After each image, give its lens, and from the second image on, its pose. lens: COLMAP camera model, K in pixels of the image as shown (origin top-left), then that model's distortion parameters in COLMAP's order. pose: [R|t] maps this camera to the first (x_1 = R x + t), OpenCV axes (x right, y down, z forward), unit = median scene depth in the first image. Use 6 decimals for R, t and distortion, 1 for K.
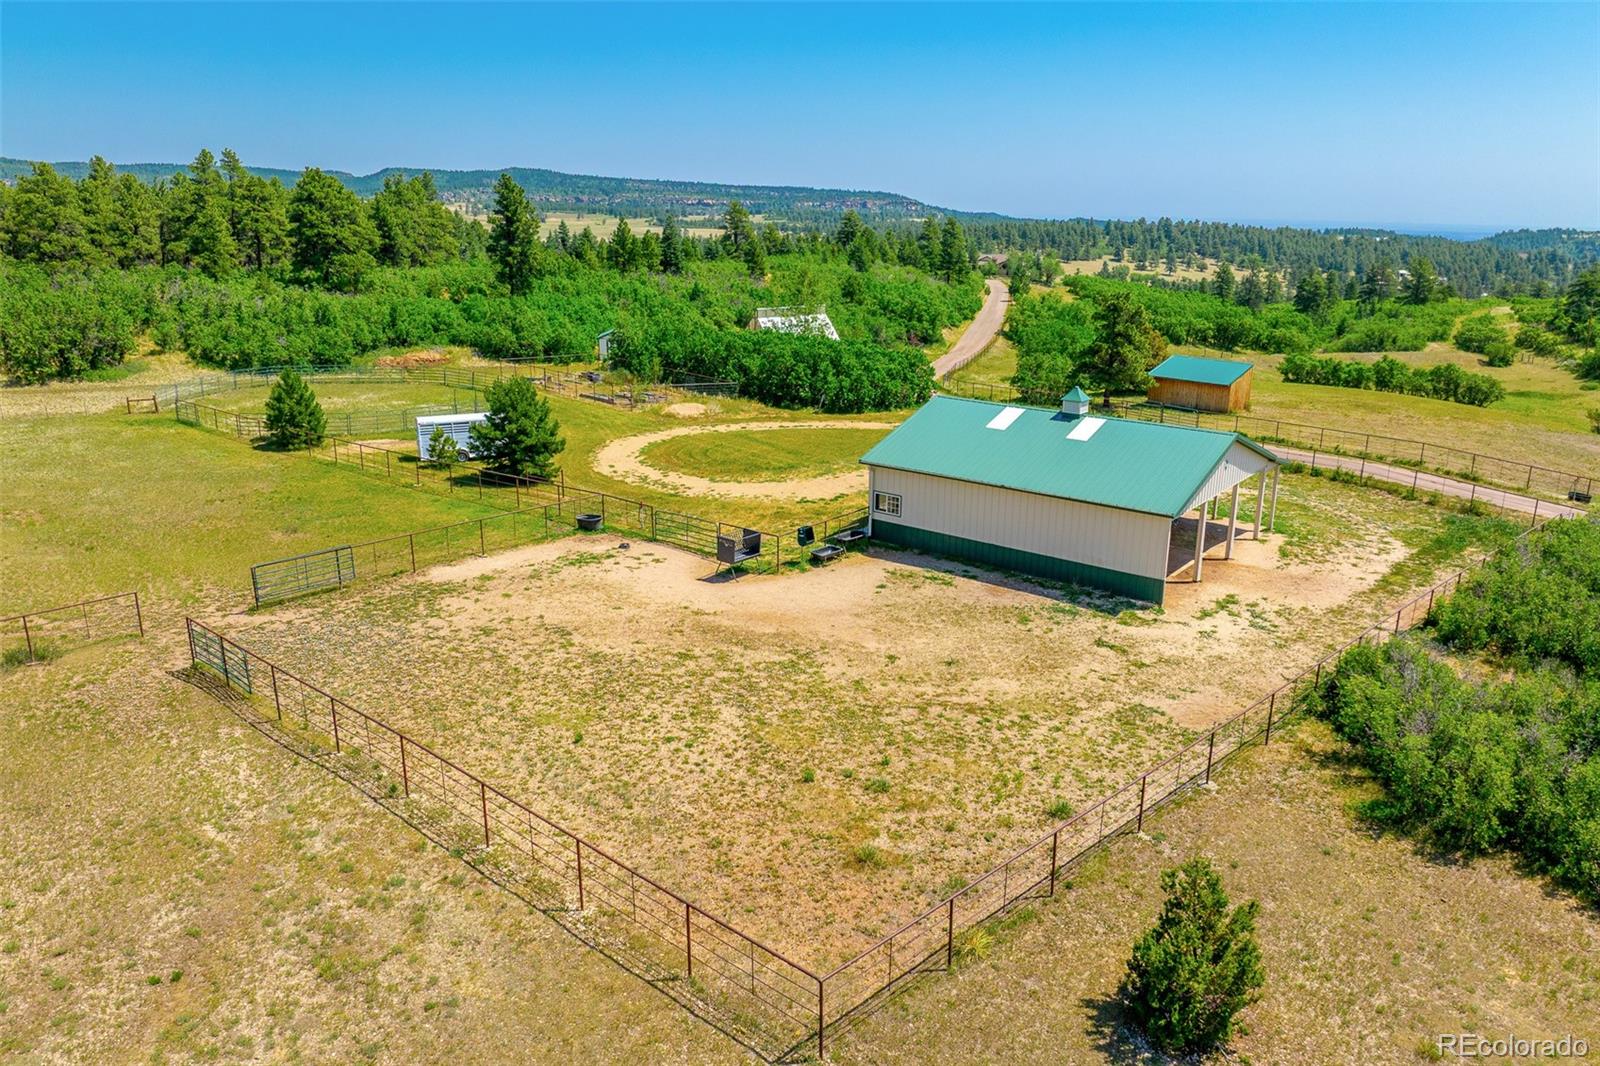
lens RADIAL K [[1120.4, 0, 807.1], [0, 1120.4, 532.6], [0, 0, 1]] dist [-0.036342, -0.010941]
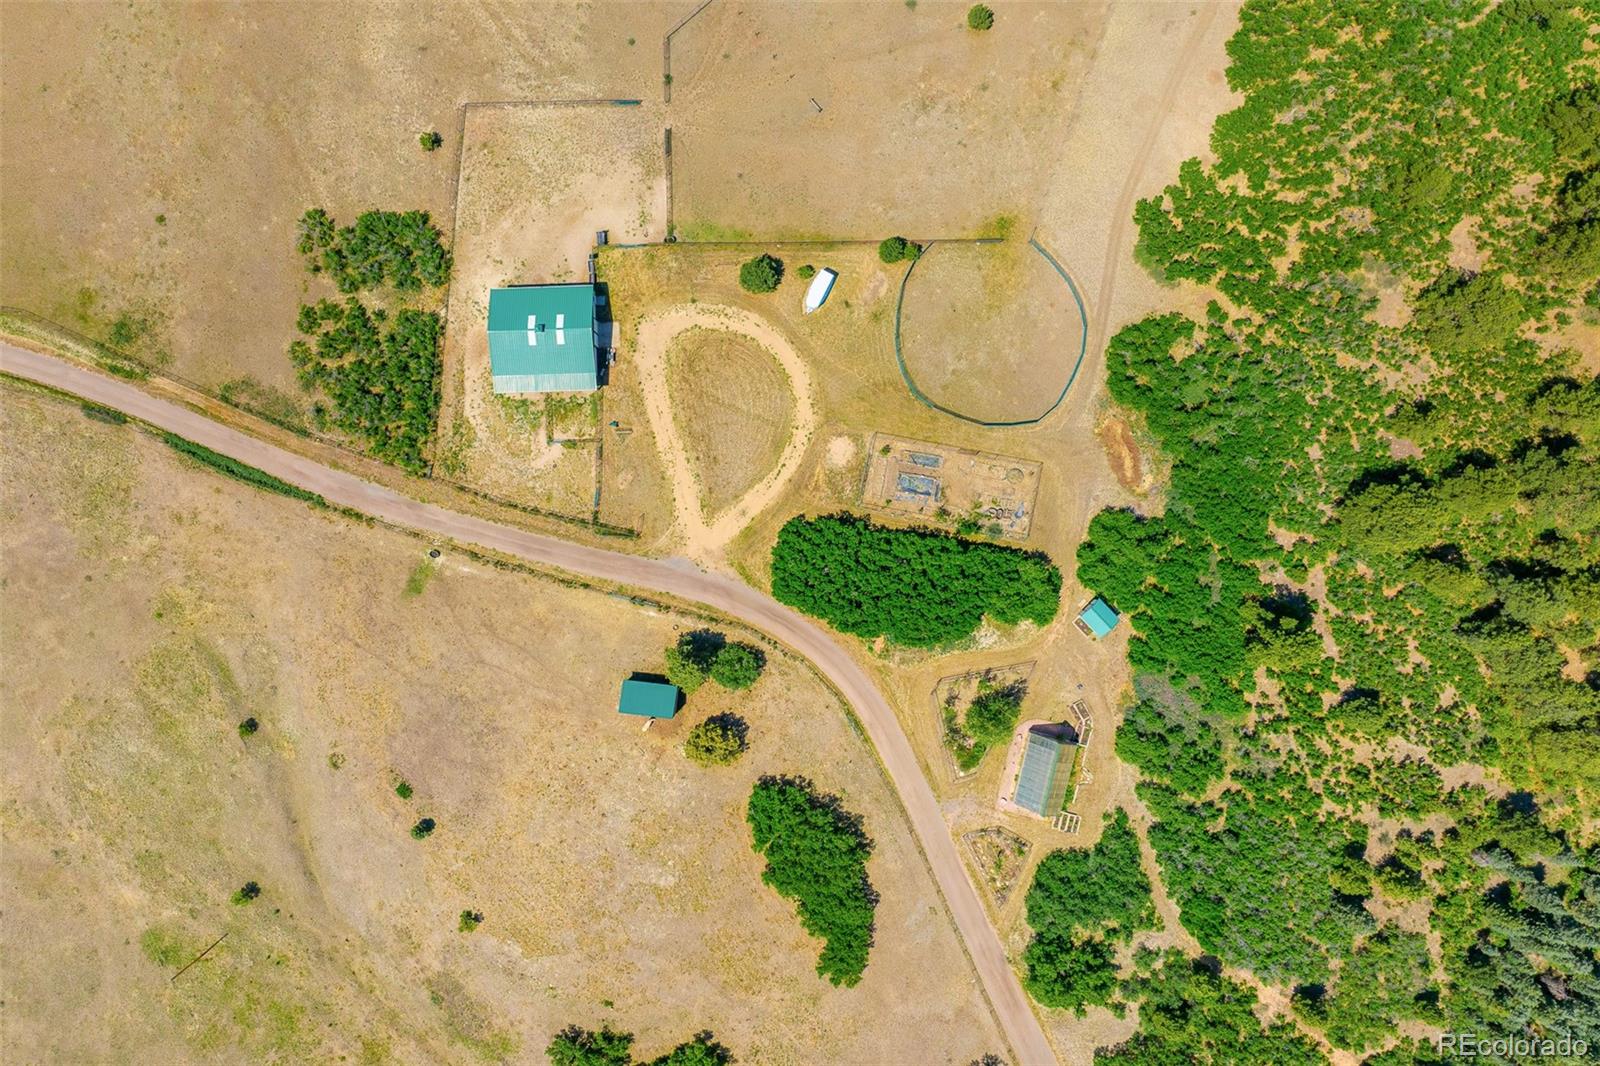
lens RADIAL K [[1120.4, 0, 807.1], [0, 1120.4, 532.6], [0, 0, 1]] dist [-0.036342, -0.010941]
pose [[-0.760398, 0.649407, -0.008067, 0.078531], [-0.191597, -0.212441, 0.958206, -3.833262], [0.620552, 0.730164, 0.285964, 1.133006]]
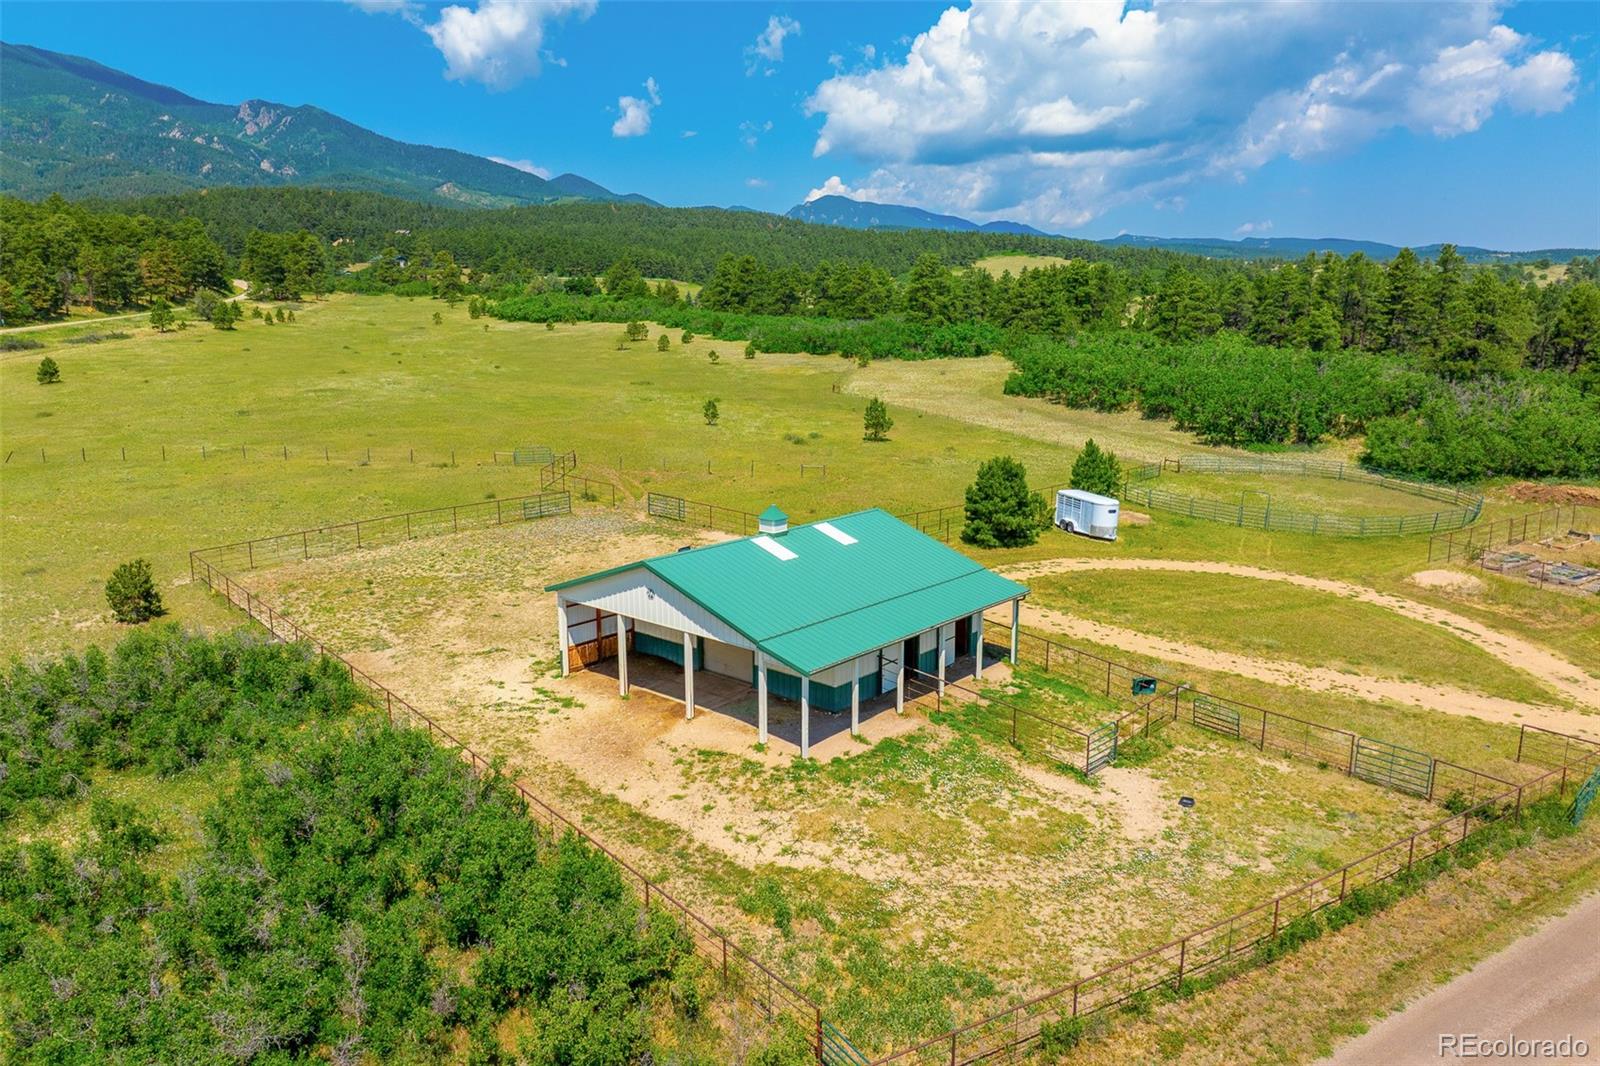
lens RADIAL K [[1120.4, 0, 807.1], [0, 1120.4, 532.6], [0, 0, 1]] dist [-0.036342, -0.010941]
pose [[-0.045508, 0.194872, -0.979772, 1.346714], [-0.280645, 0.938795, 0.199756, -0.350413], [0.958732, 0.284058, 0.011967, 1.166991]]
